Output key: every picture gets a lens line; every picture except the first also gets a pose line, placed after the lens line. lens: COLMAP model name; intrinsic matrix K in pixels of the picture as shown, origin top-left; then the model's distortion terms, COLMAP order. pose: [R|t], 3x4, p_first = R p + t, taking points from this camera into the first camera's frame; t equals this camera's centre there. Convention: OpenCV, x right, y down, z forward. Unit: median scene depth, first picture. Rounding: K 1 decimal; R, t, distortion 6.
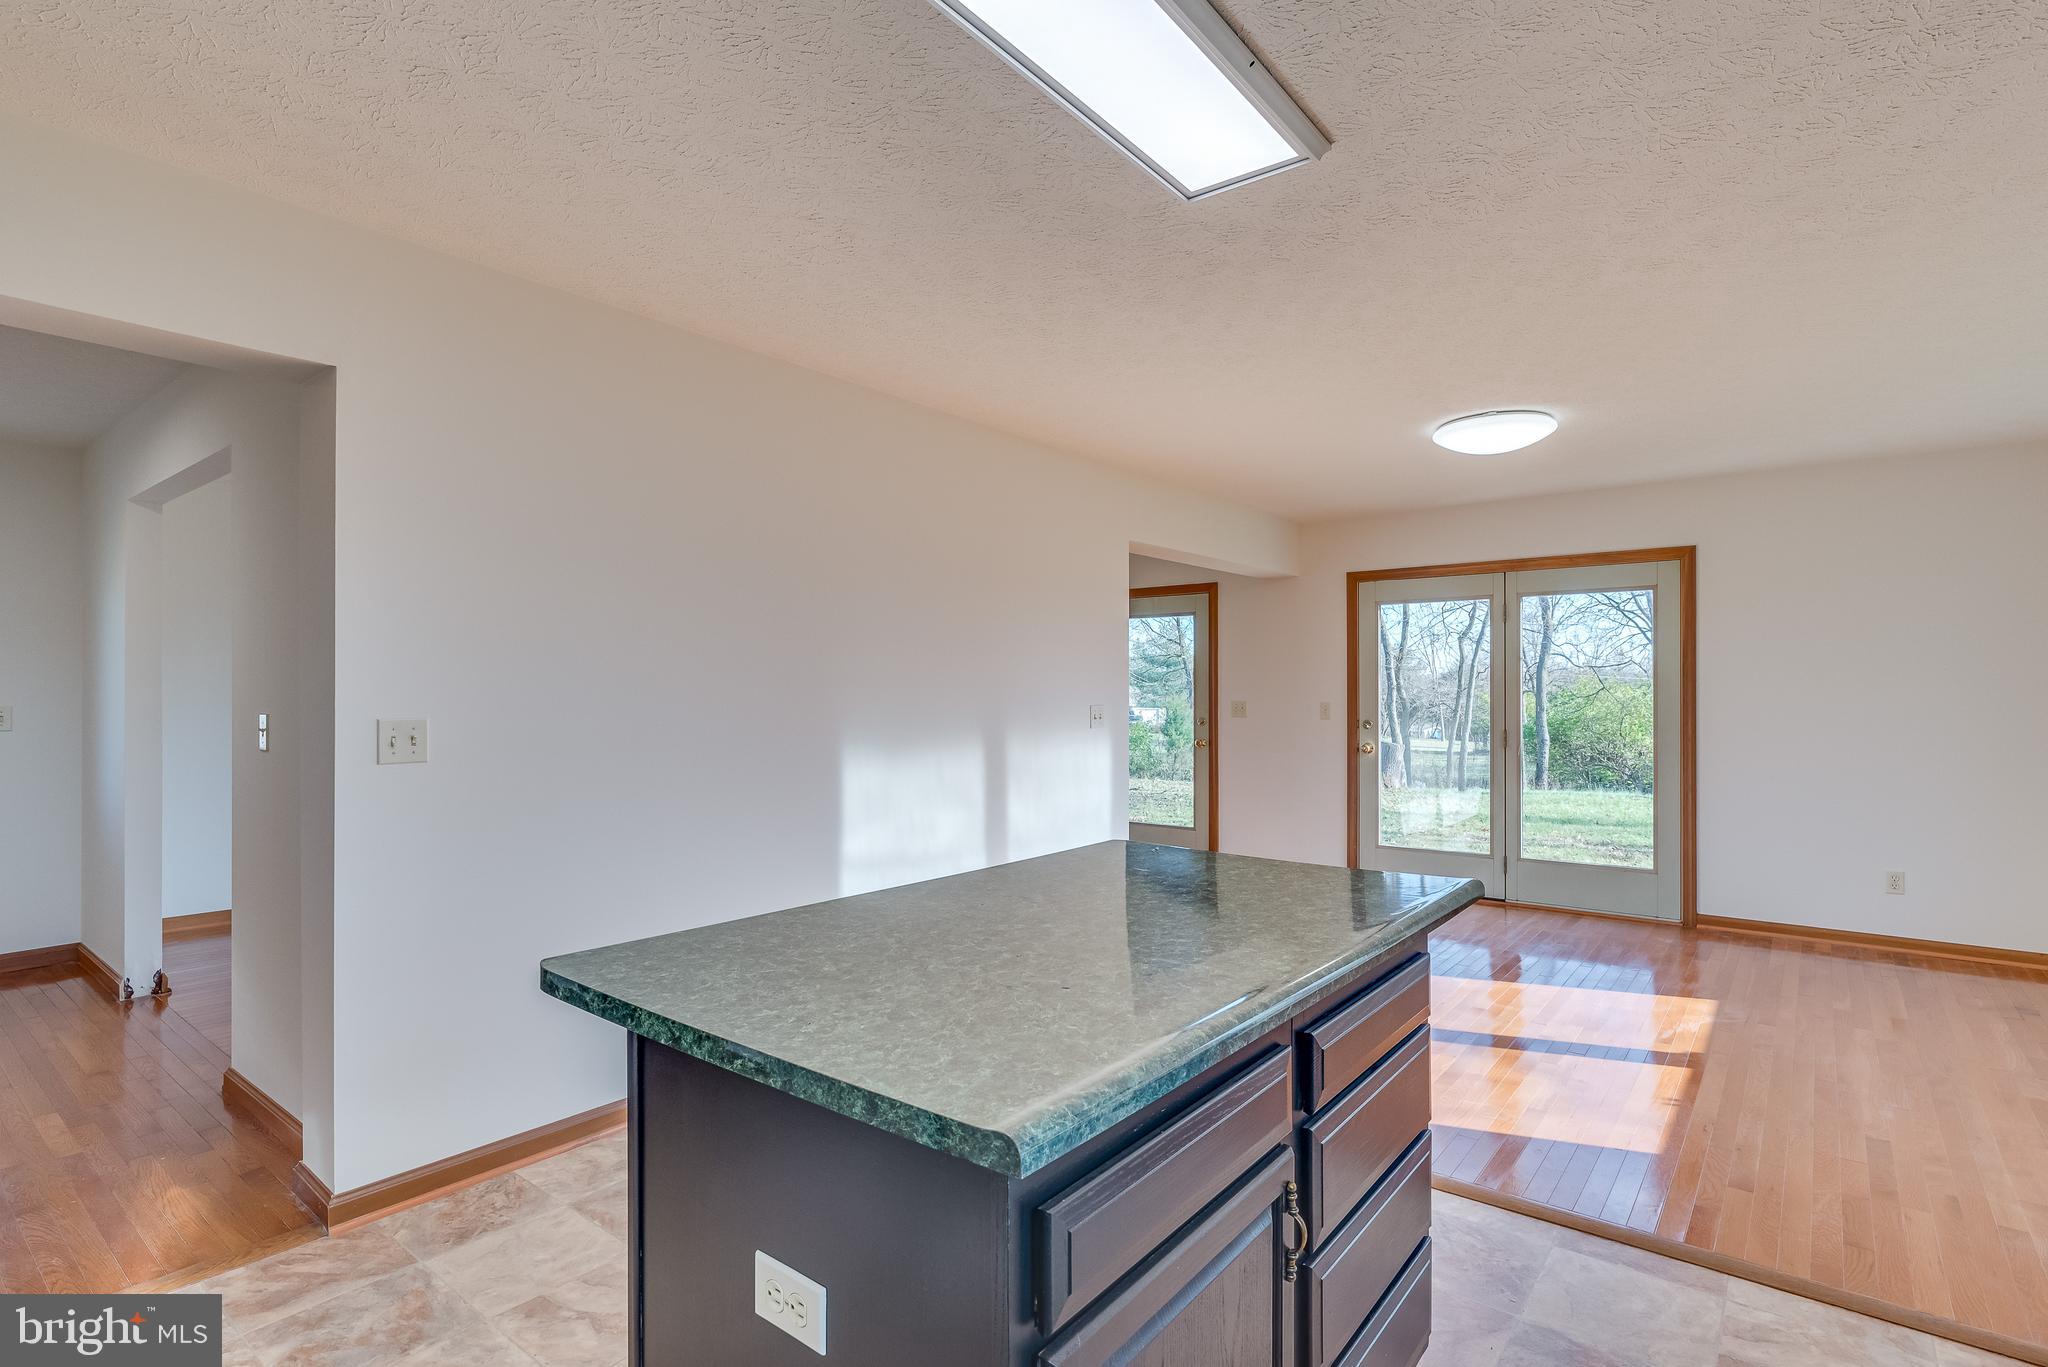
lens RADIAL K [[1006.7, 0, 995.8], [0, 1006.7, 688.0], [0, 0, 1]] dist [-0.001670, -0.000359]
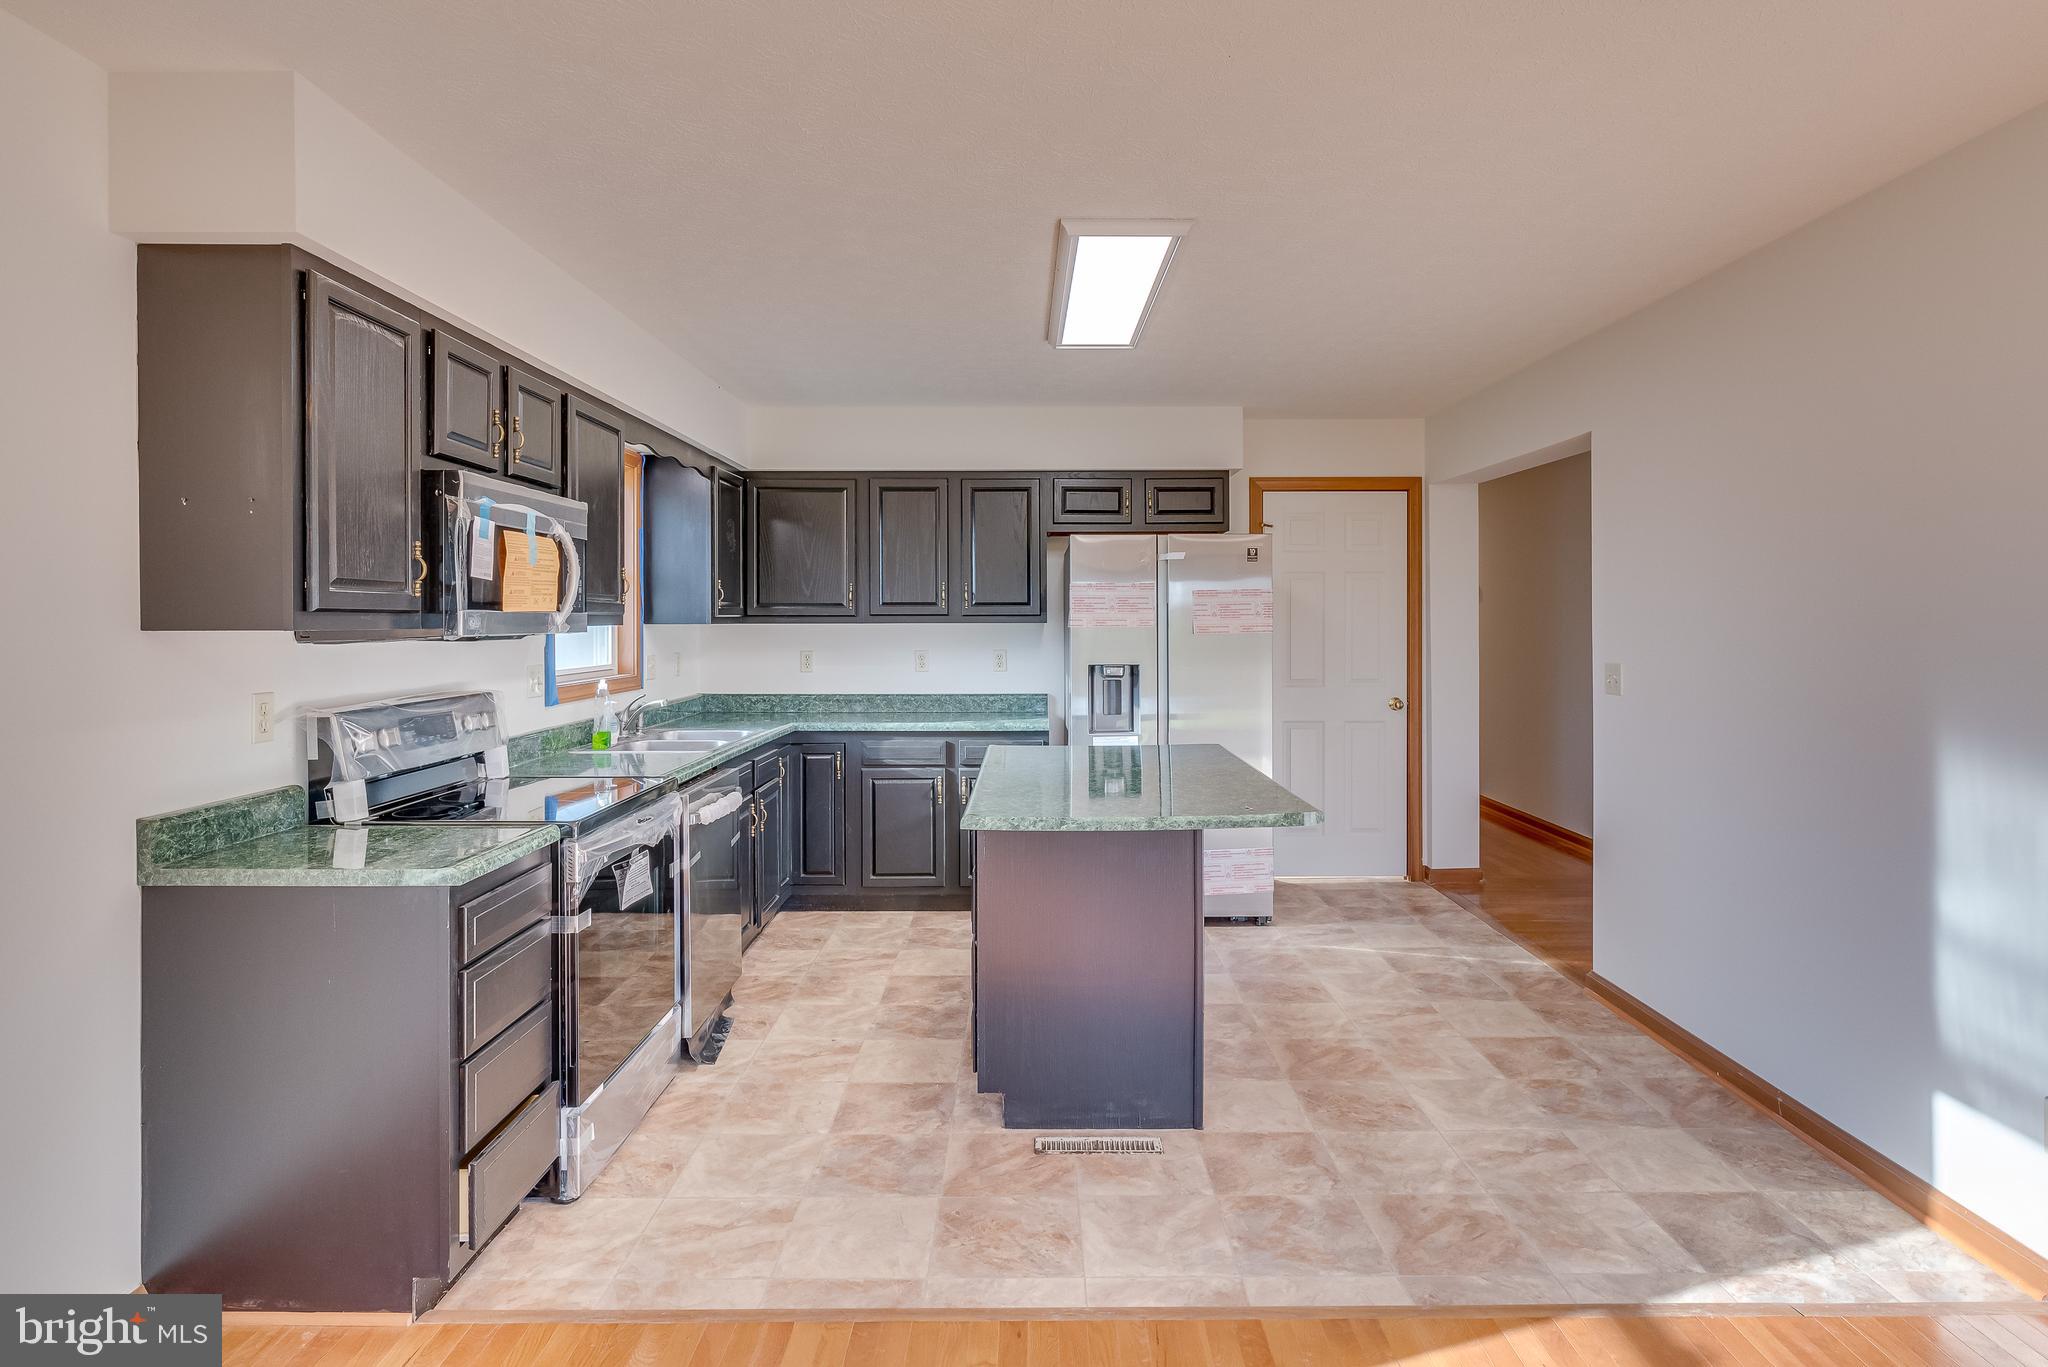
lens RADIAL K [[1105.8, 0, 1043.4], [0, 1105.8, 626.6], [0, 0, 1]] dist [0.000369, 0.000353]
pose [[-0.771162, 0.005917, -0.636612, 0.453466], [0.006358, 0.999979, 0.001594, -0.013174], [0.636608, -0.002818, -0.771183, 0.755335]]
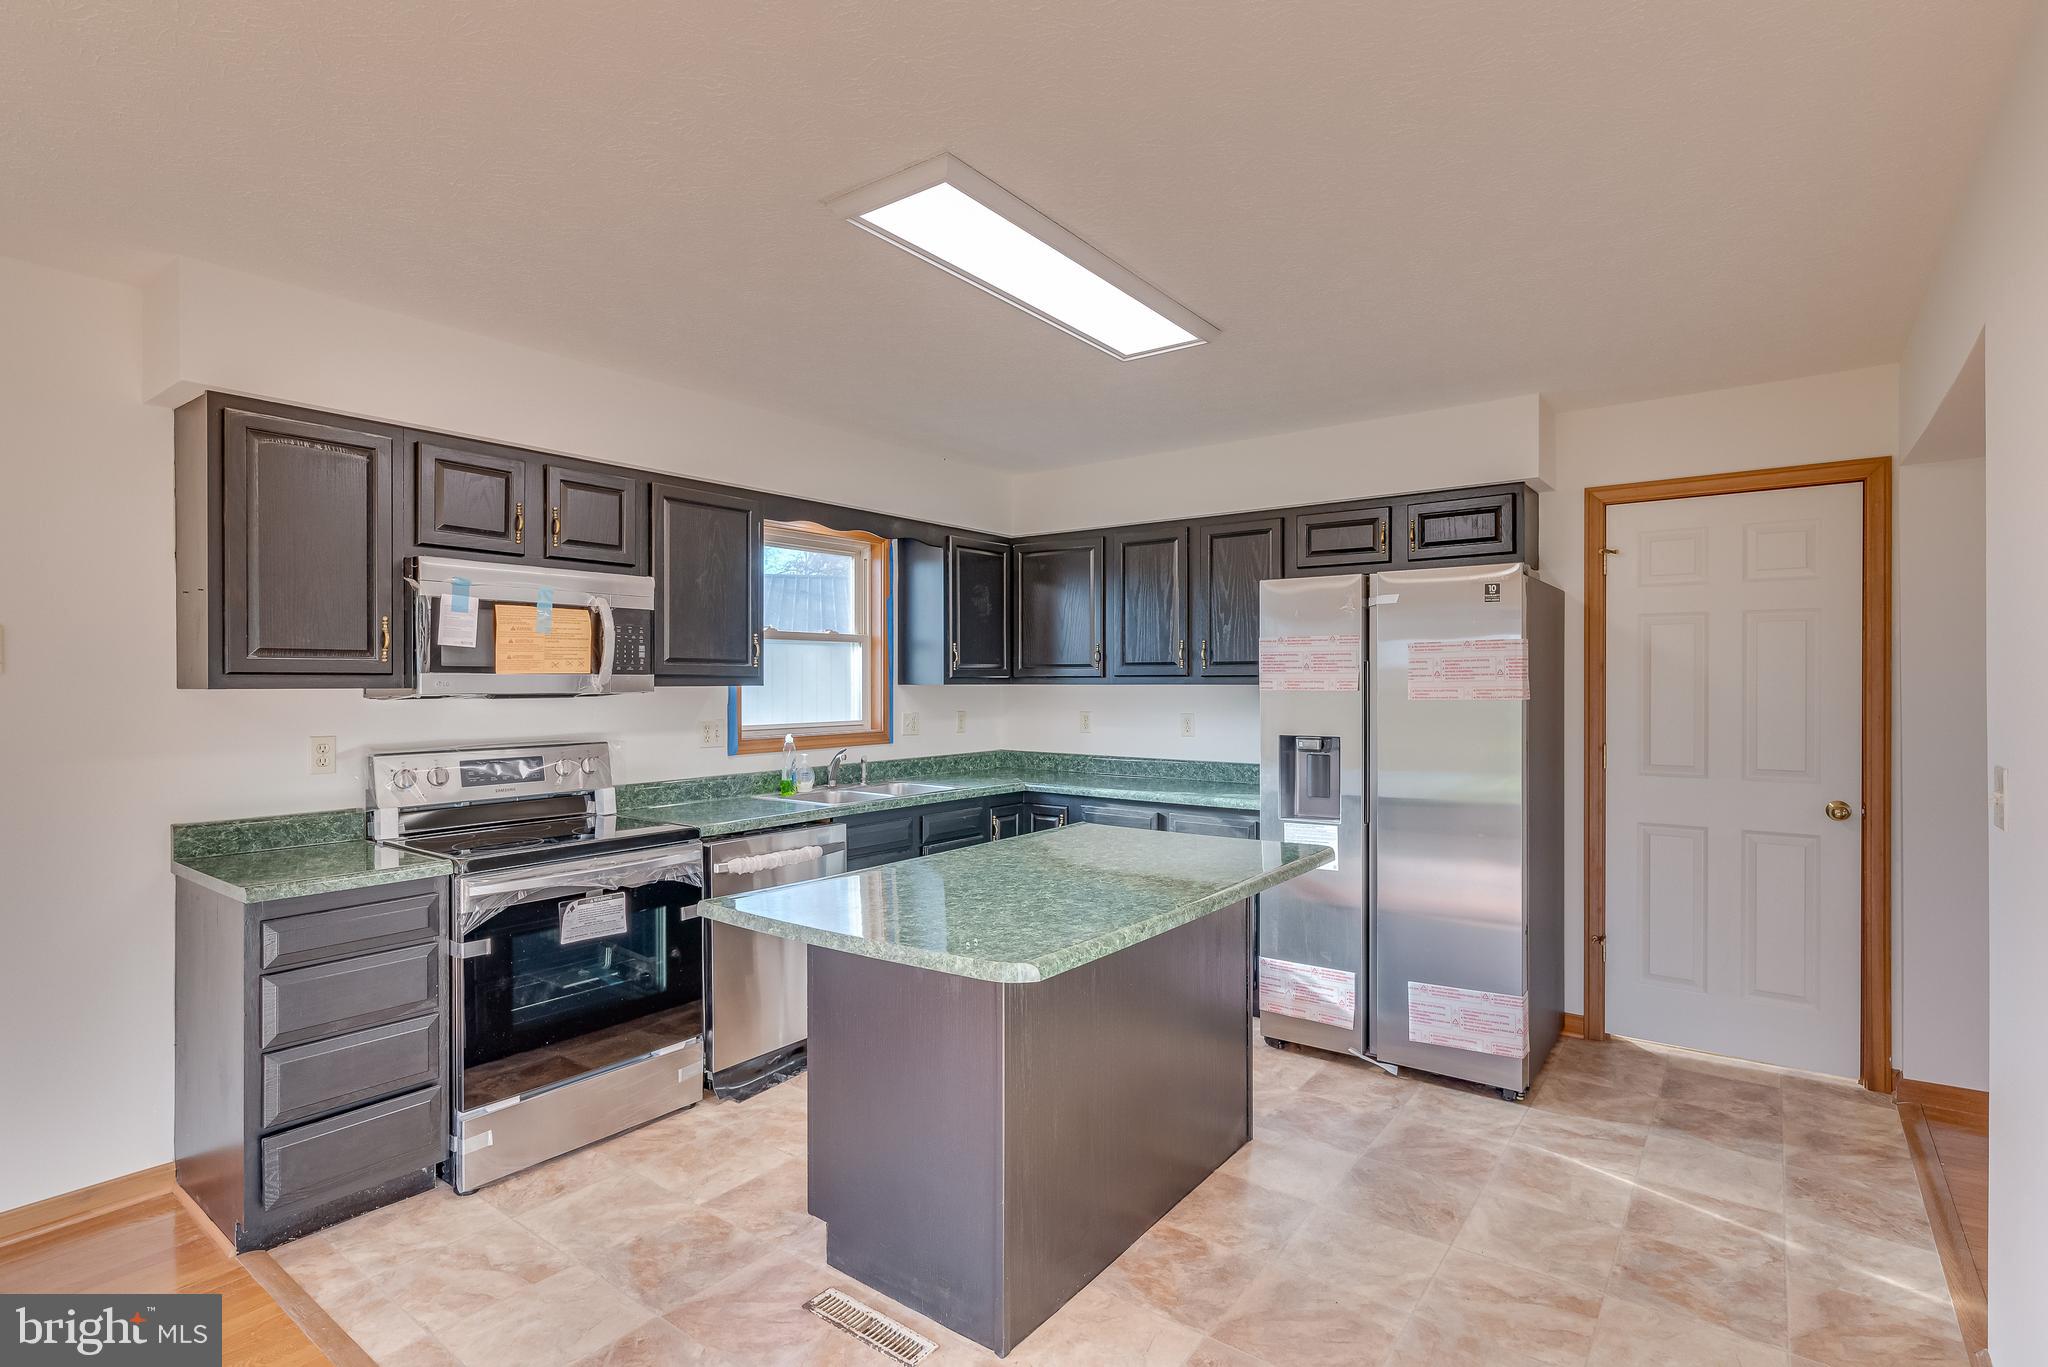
lens RADIAL K [[1001.7, 0, 1024.0], [0, 1001.7, 683.5], [0, 0, 1]] dist [-0.001738, -0.000348]
pose [[-0.999326, 0.001972, -0.036656, 0.064556], [0.002111, 0.999991, -0.003758, -0.013272], [0.036648, -0.003833, -0.999321, 0.757252]]
